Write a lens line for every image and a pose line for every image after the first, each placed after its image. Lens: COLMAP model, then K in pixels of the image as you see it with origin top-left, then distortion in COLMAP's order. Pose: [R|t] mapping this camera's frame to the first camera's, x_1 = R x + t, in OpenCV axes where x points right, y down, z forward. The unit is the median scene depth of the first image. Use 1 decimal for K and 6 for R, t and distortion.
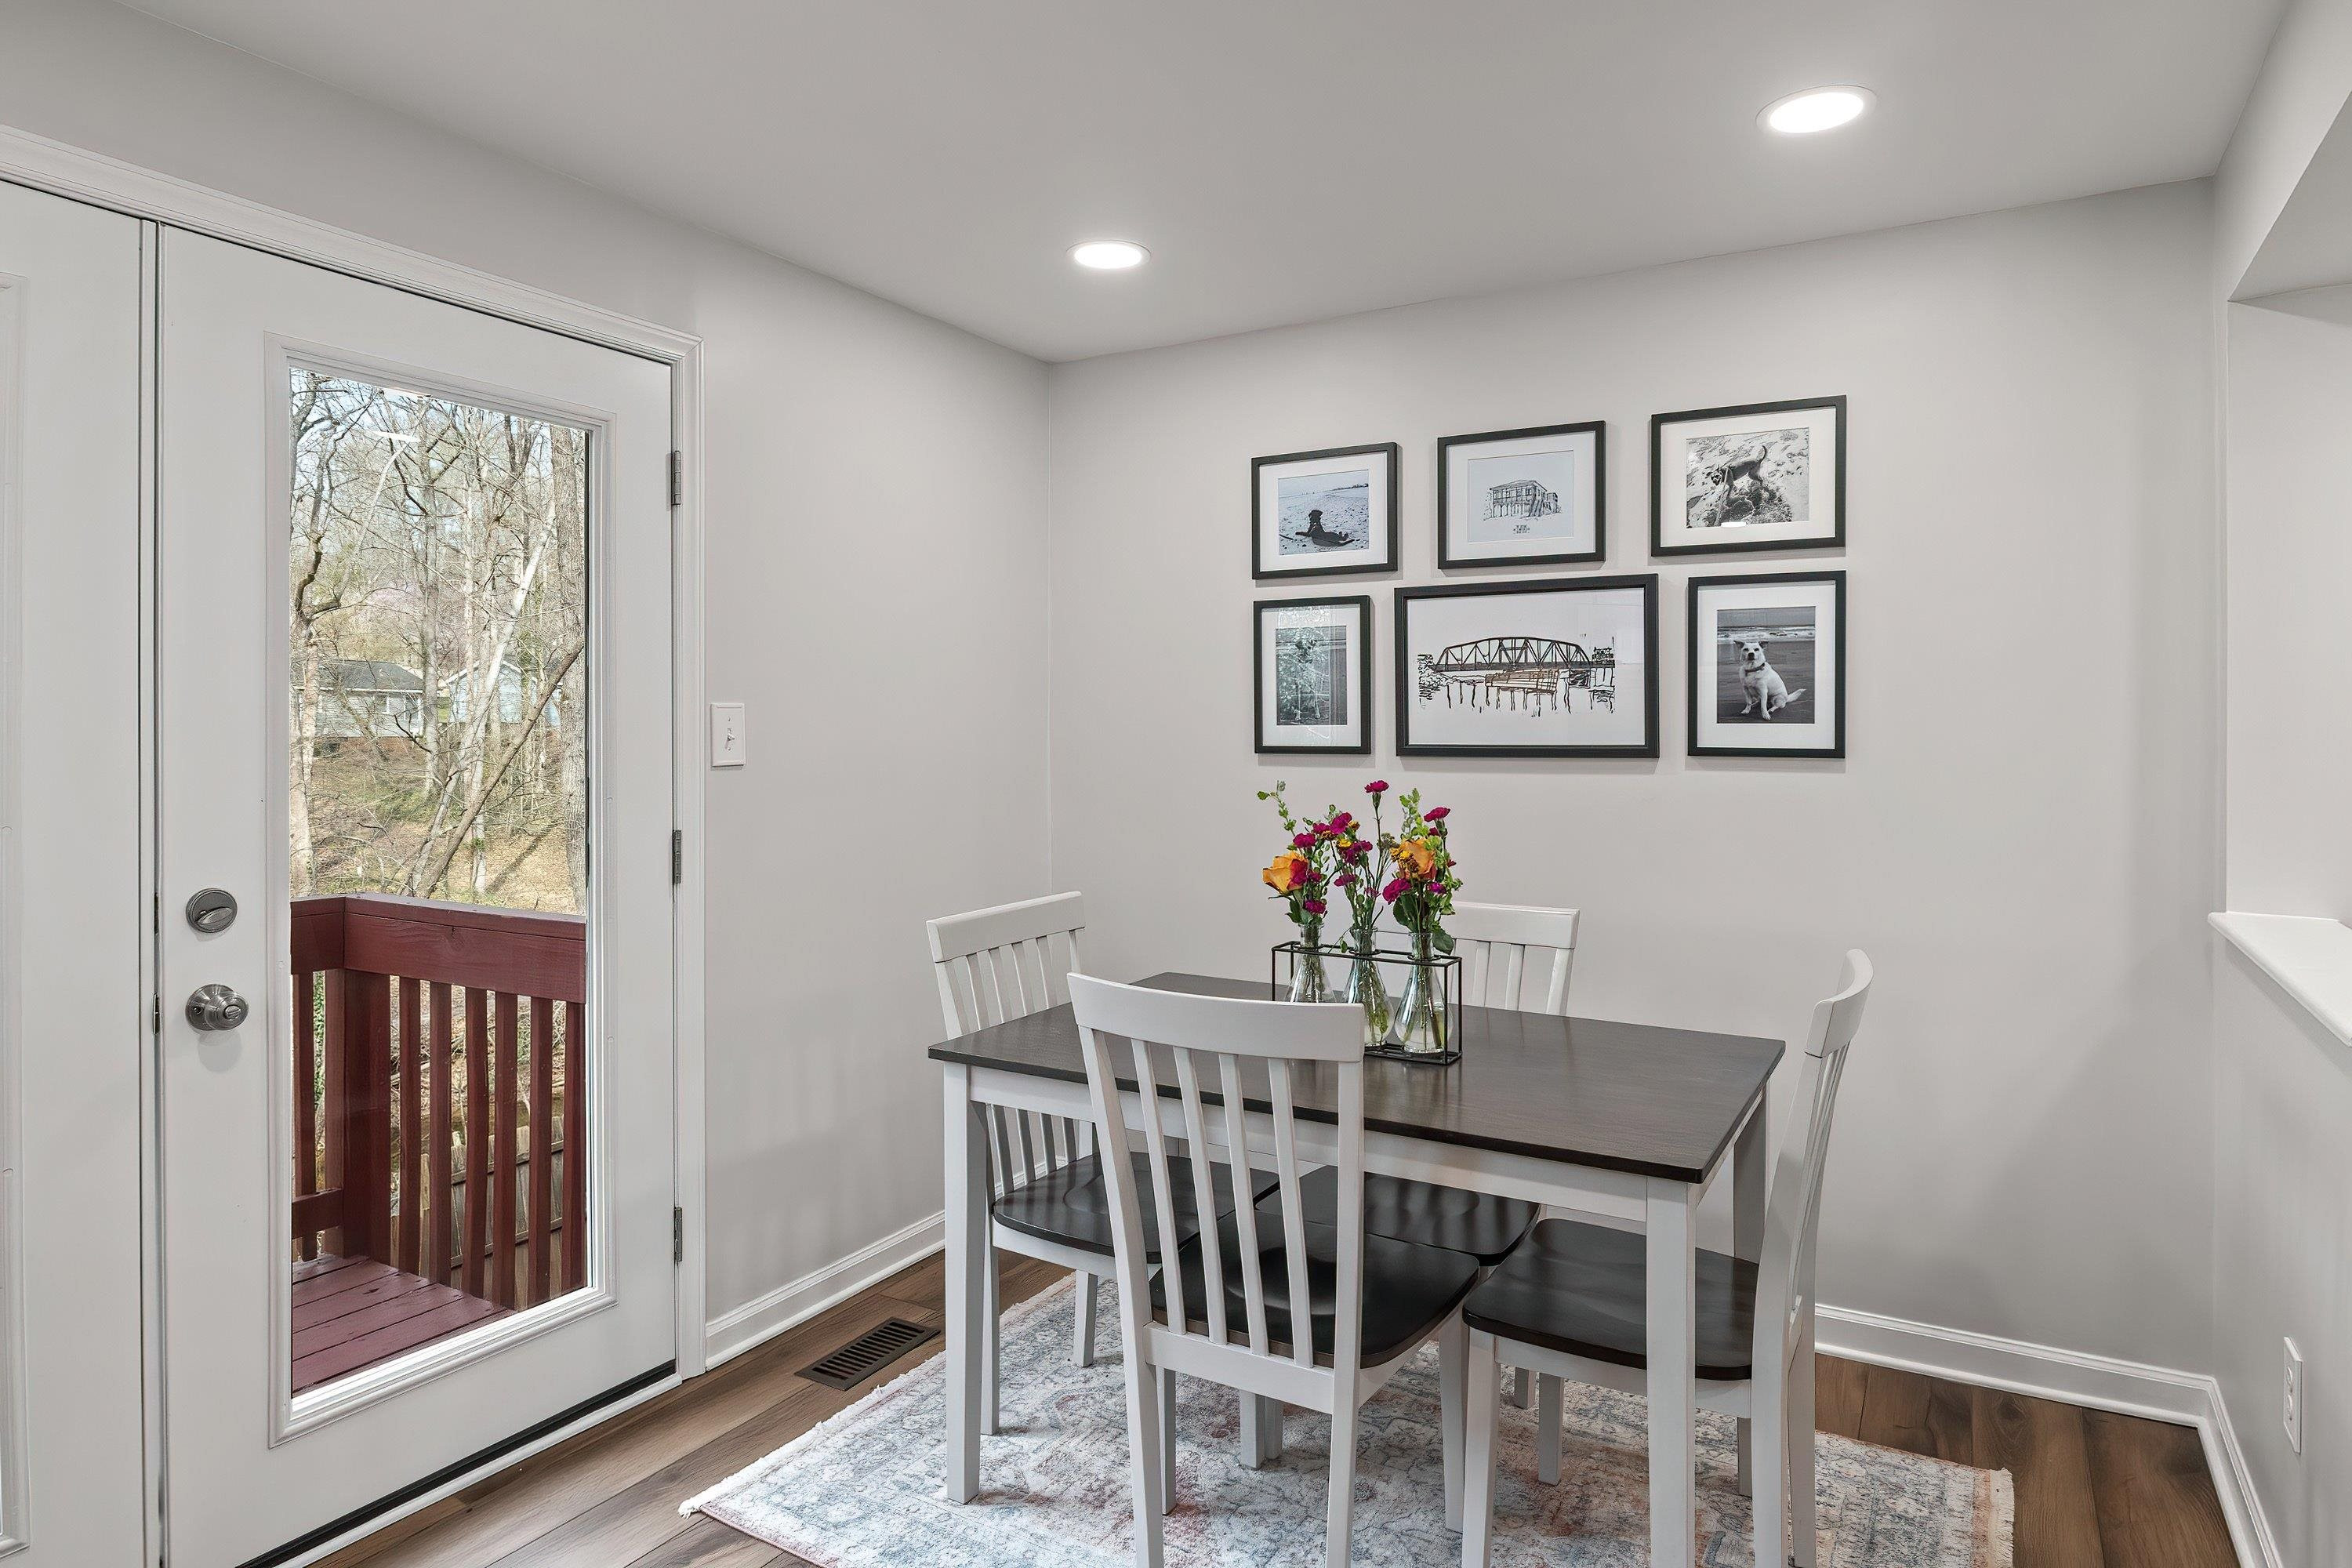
lens RADIAL K [[1368.9, 0, 1178.5], [0, 1368.9, 754.7], [0, 0, 1]] dist [-0.000308, -0.000187]
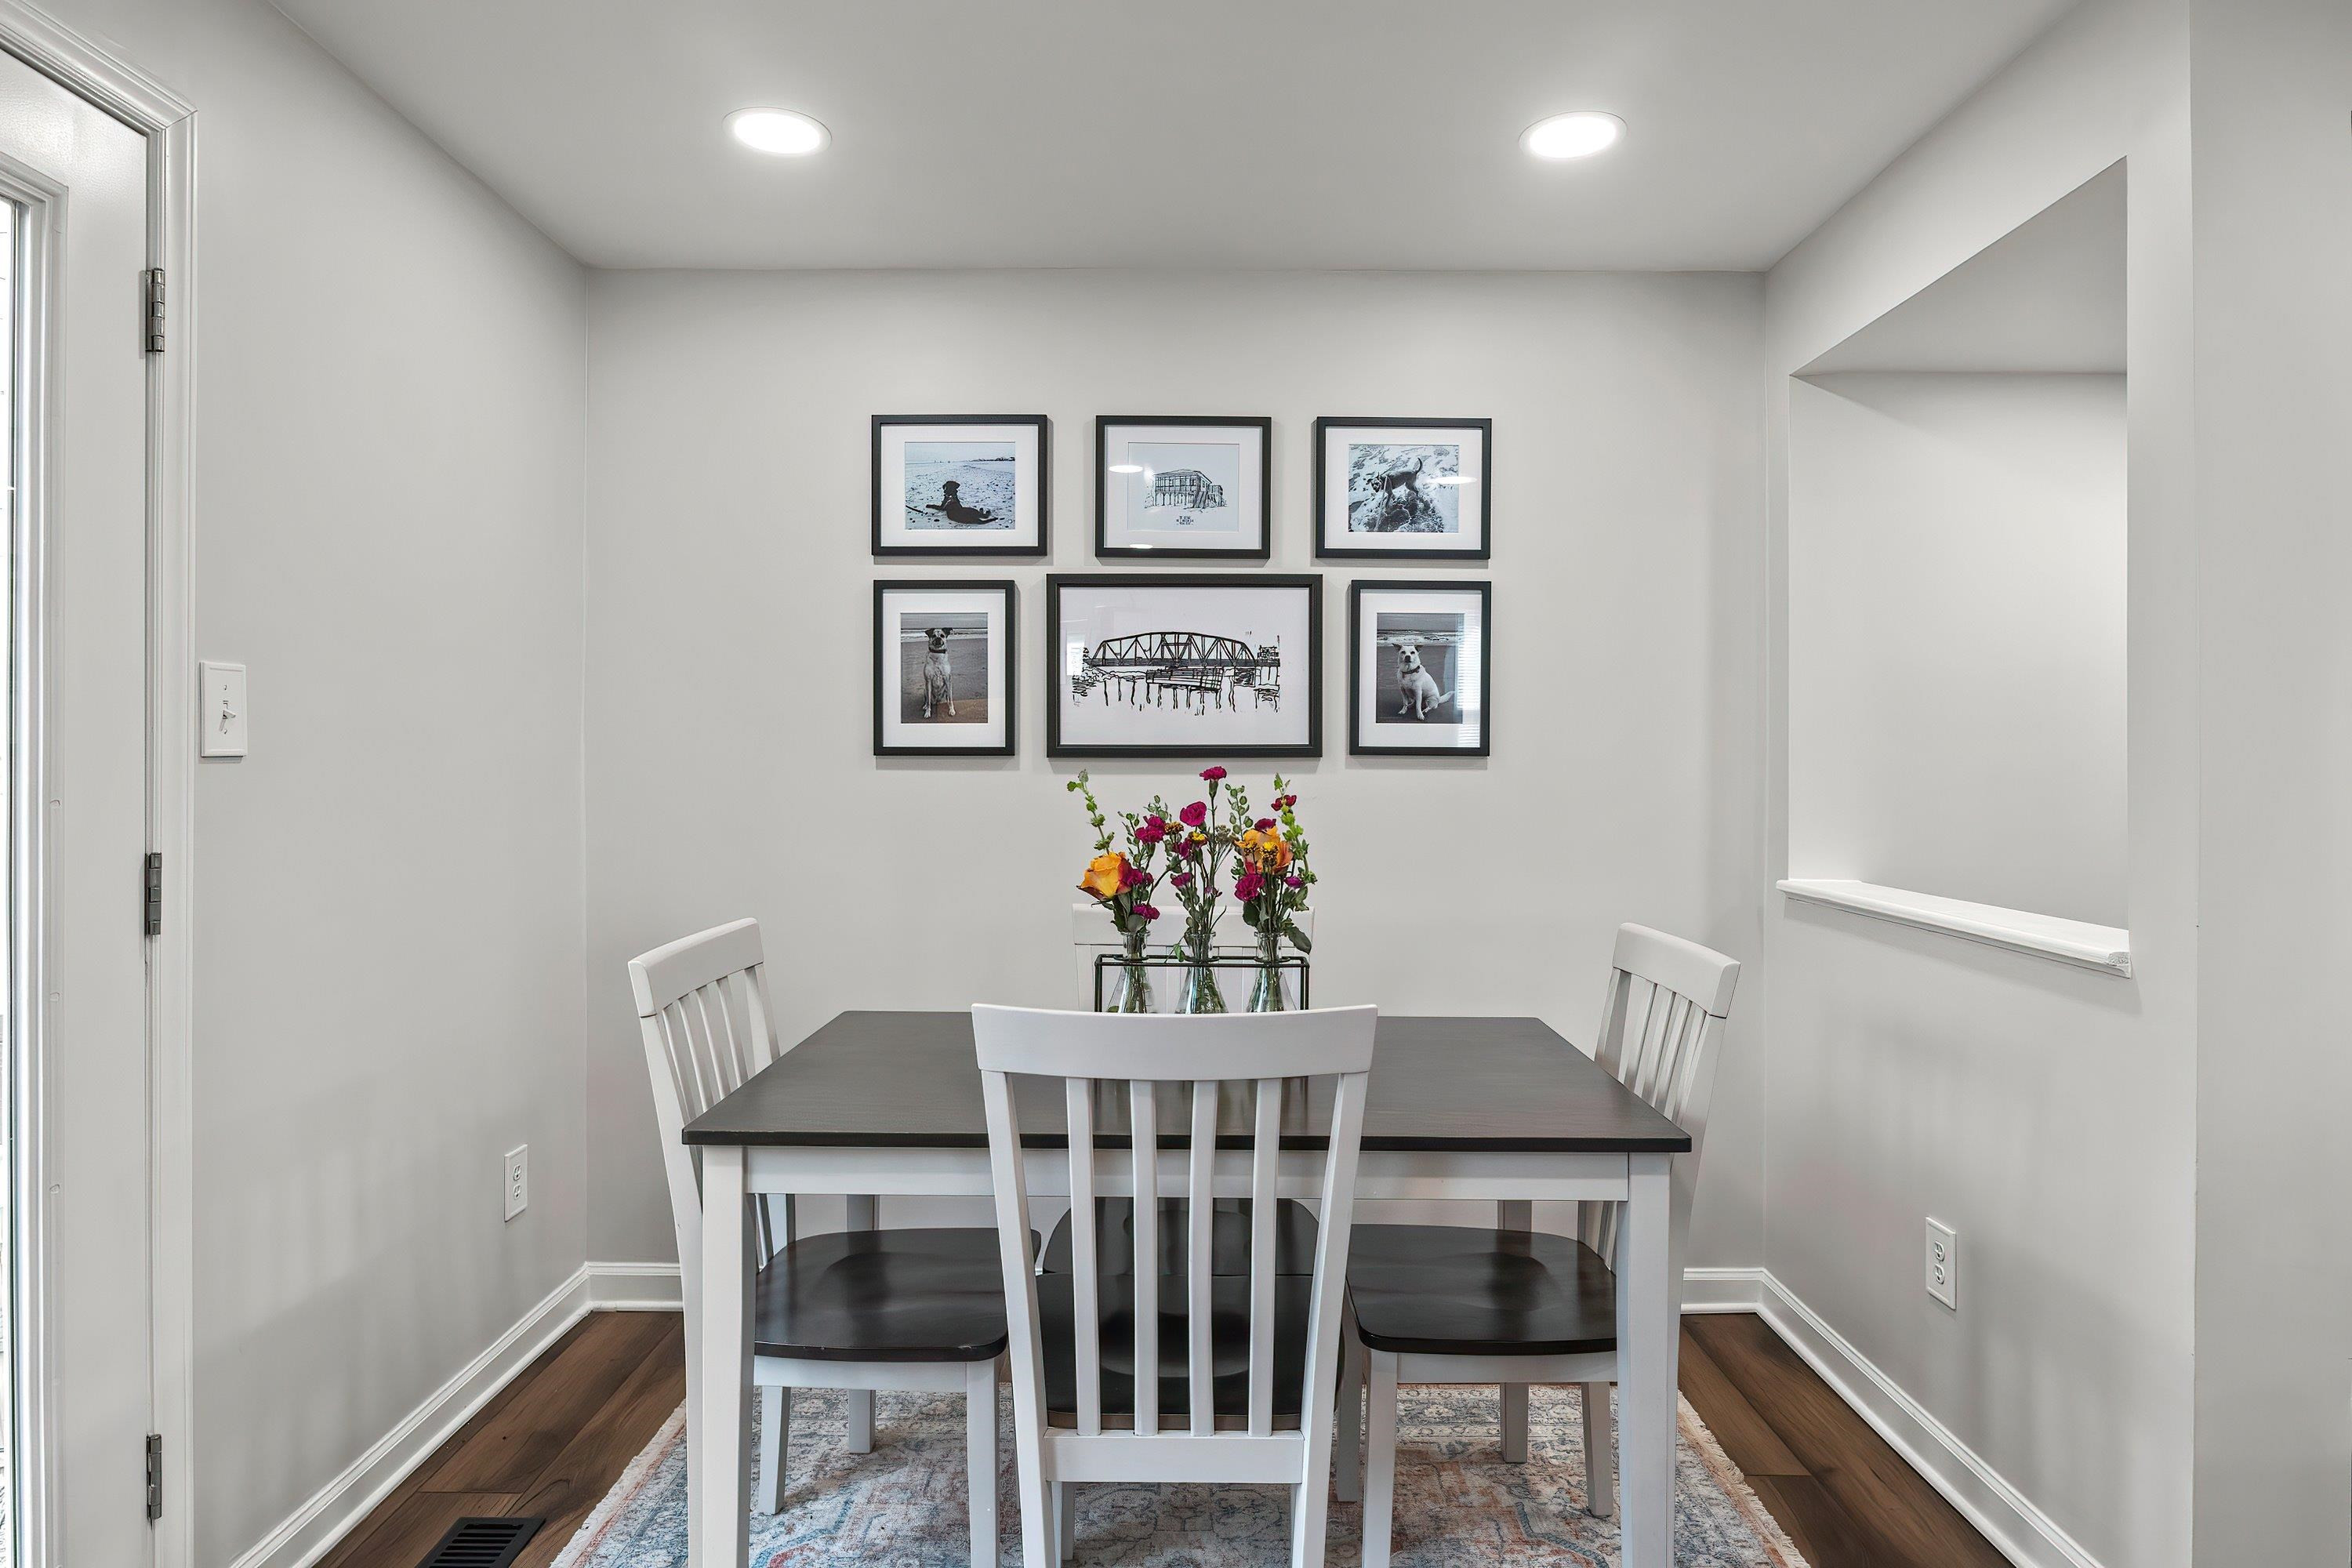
lens RADIAL K [[1364.1, 0, 1176.0], [0, 1364.1, 784.0], [0, 0, 1]] dist [-0.001986, -0.000279]
pose [[0.866798, -0.003803, 0.498645, -0.247367], [0.006520, 0.999972, -0.003707, 0.025538], [-0.498617, 0.006464, 0.866799, 0.182730]]
